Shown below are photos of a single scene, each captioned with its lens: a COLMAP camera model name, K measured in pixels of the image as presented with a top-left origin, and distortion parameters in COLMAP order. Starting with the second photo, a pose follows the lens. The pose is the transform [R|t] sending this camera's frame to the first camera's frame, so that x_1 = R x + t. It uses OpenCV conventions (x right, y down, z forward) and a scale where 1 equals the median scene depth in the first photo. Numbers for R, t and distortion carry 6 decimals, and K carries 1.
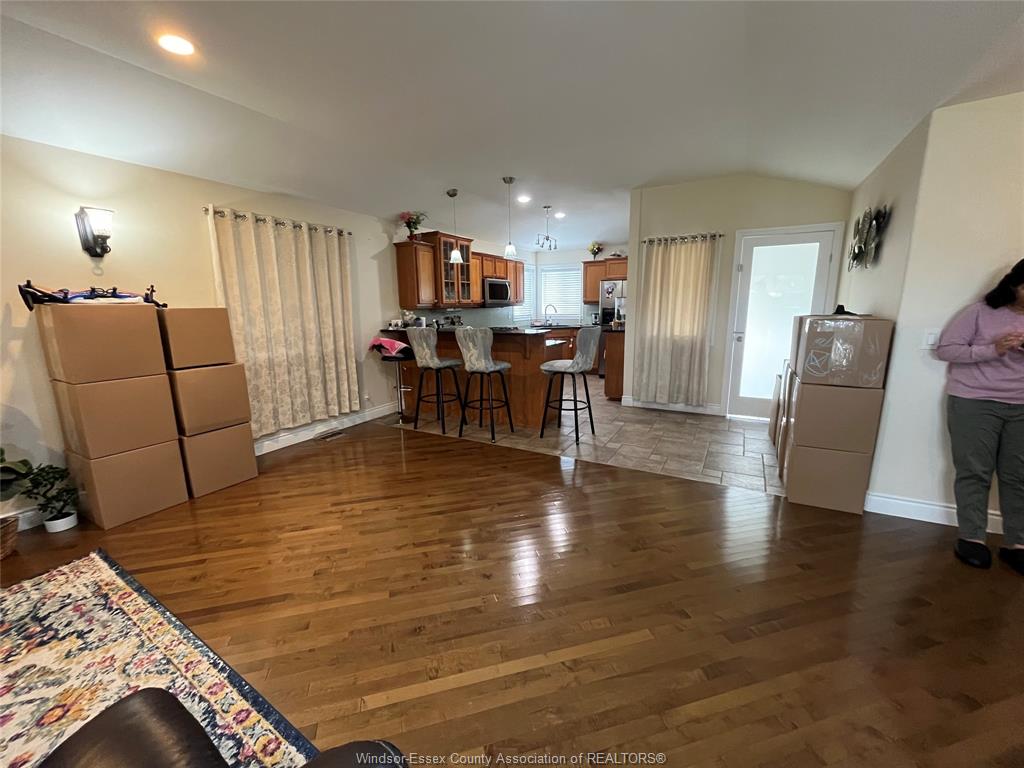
lens RADIAL K [[415.2, 0, 510.7], [0, 415.2, 386.9], [0, 0, 1]] dist [-0.003819, -0.000077]
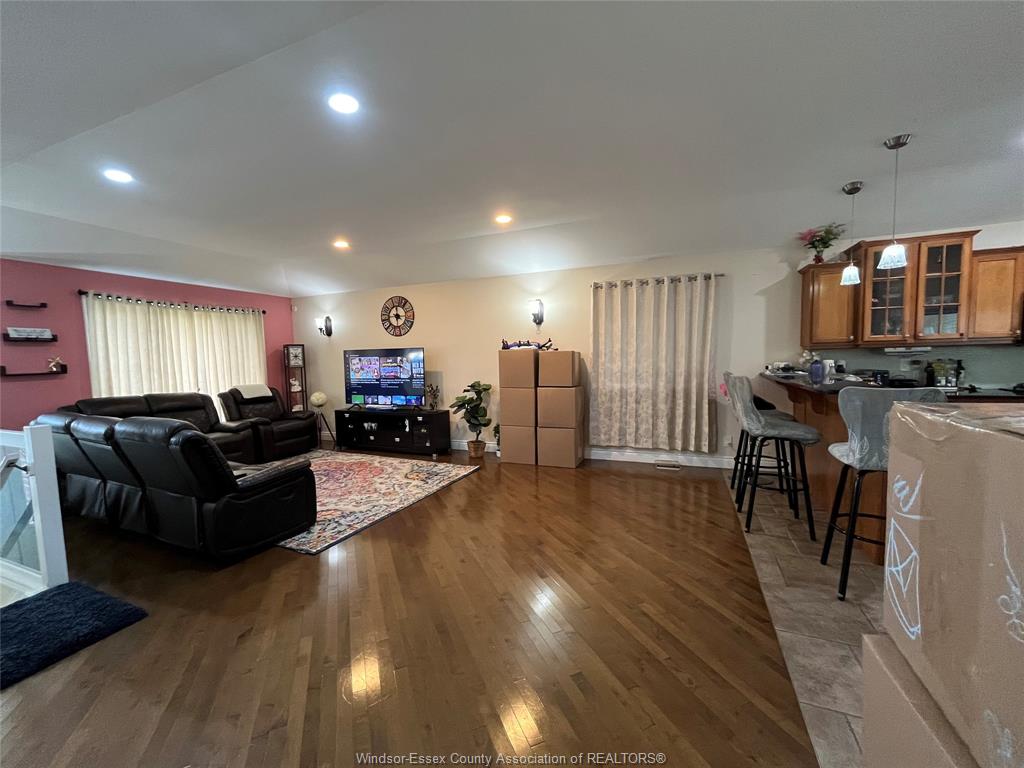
lens RADIAL K [[415.2, 0, 510.7], [0, 415.2, 386.9], [0, 0, 1]] dist [-0.003819, -0.000077]
pose [[0.121327, 0.087576, -0.988742, 0.612144], [-0.171735, 0.982931, 0.065987, -0.093739], [0.977643, 0.161796, 0.134296, 0.458261]]
